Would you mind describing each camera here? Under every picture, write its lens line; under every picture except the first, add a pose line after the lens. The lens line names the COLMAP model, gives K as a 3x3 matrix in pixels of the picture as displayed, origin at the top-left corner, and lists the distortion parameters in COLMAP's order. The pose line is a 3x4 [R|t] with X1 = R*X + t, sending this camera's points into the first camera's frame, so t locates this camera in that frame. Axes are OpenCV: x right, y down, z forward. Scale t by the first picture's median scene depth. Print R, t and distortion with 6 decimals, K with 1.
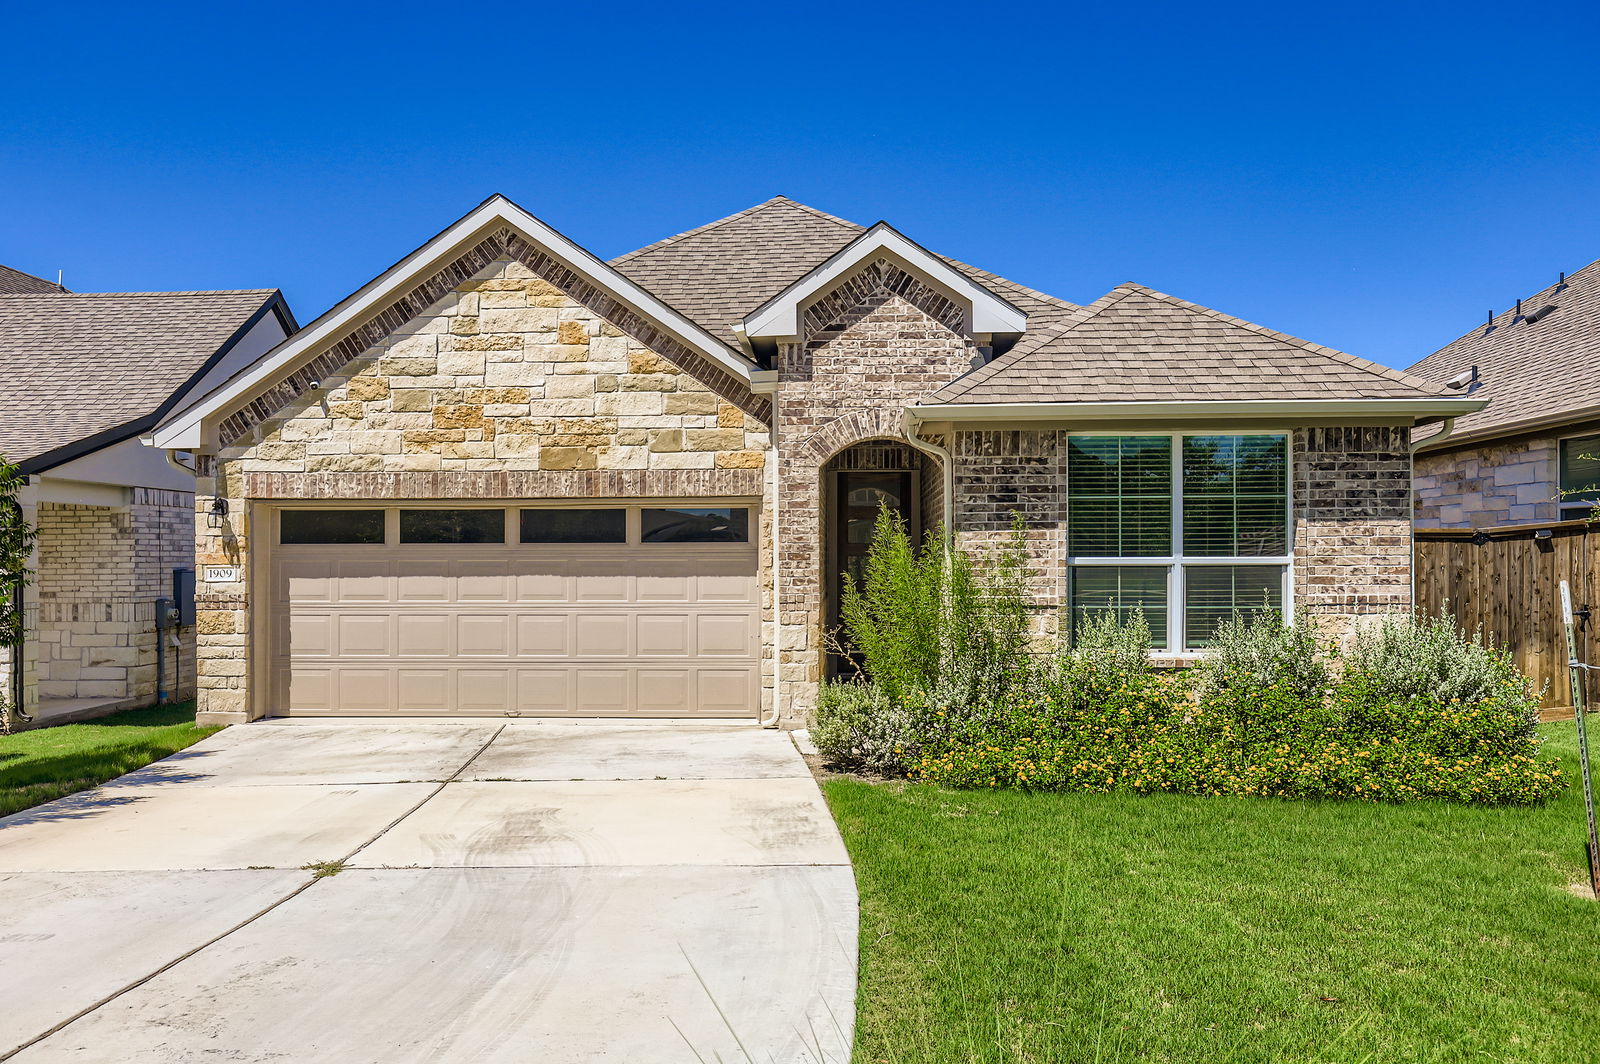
lens RADIAL K [[1252.0, 0, 799.0], [0, 1252.0, 537.5], [0, 0, 1]] dist [-0.005423, -0.000914]
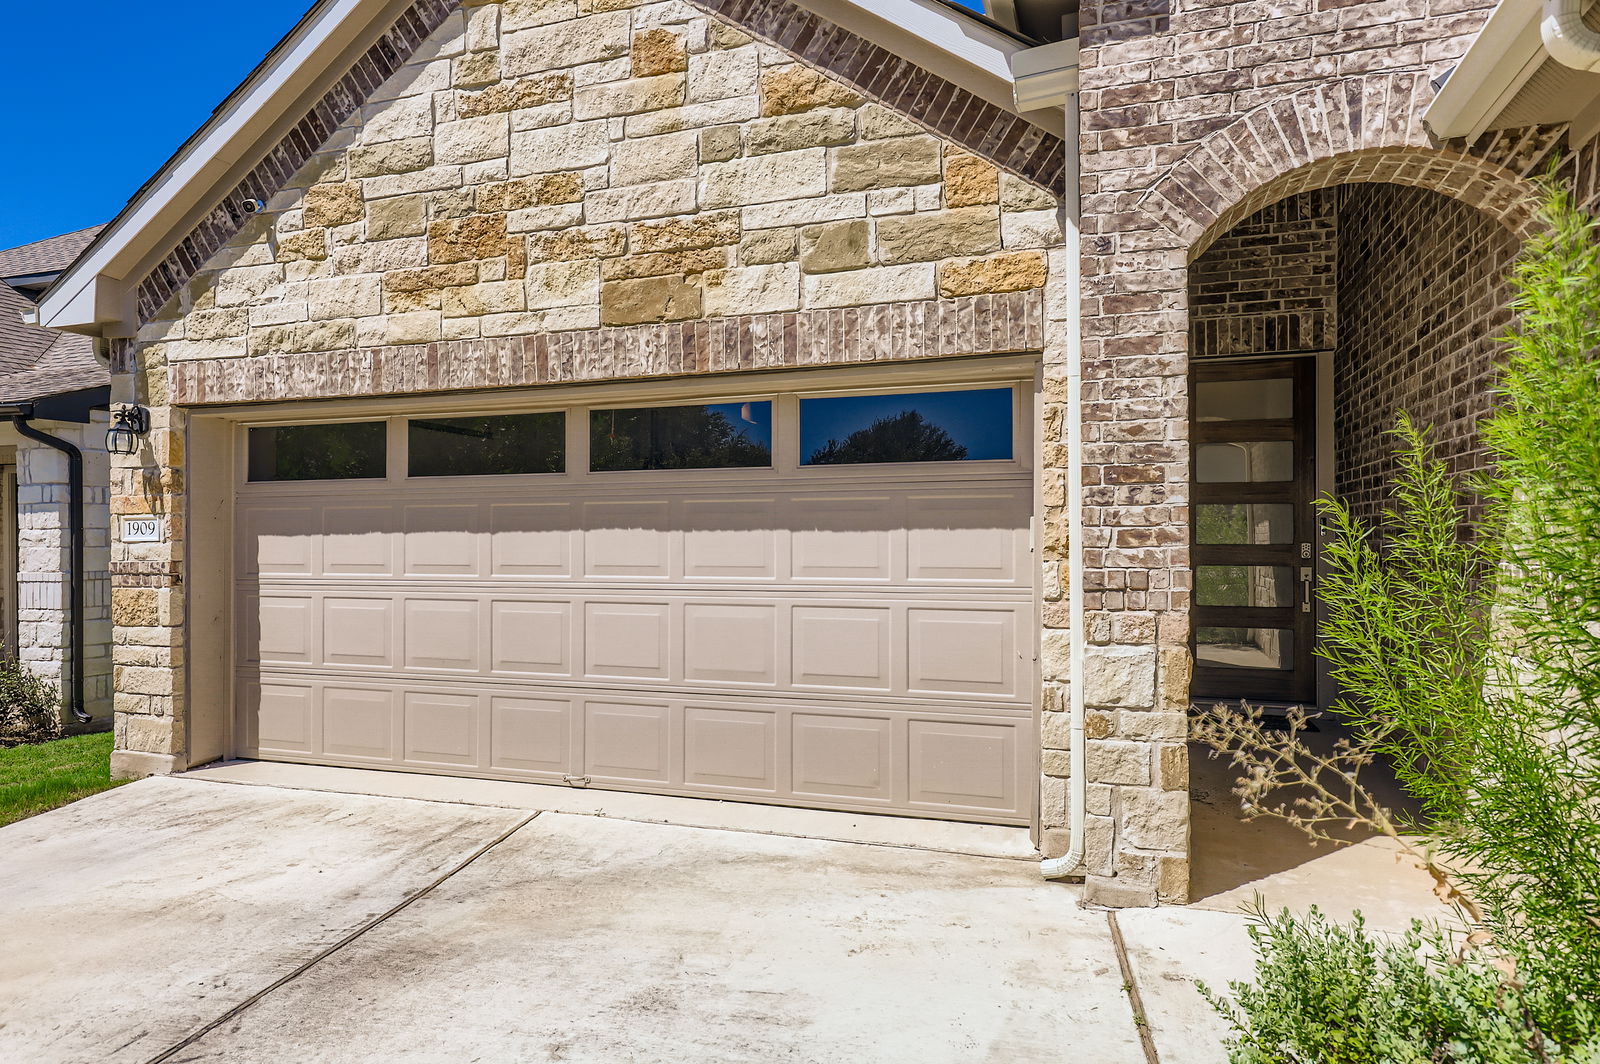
lens RADIAL K [[976.2, 0, 792.6], [0, 976.2, 538.3], [0, 0, 1]] dist [0.009568, 0.000764]
pose [[0.957081, -0.001797, -0.289815, -0.013243], [0.007120, 0.999825, 0.017314, 0.027684], [0.289733, -0.018635, 0.956926, 0.630248]]
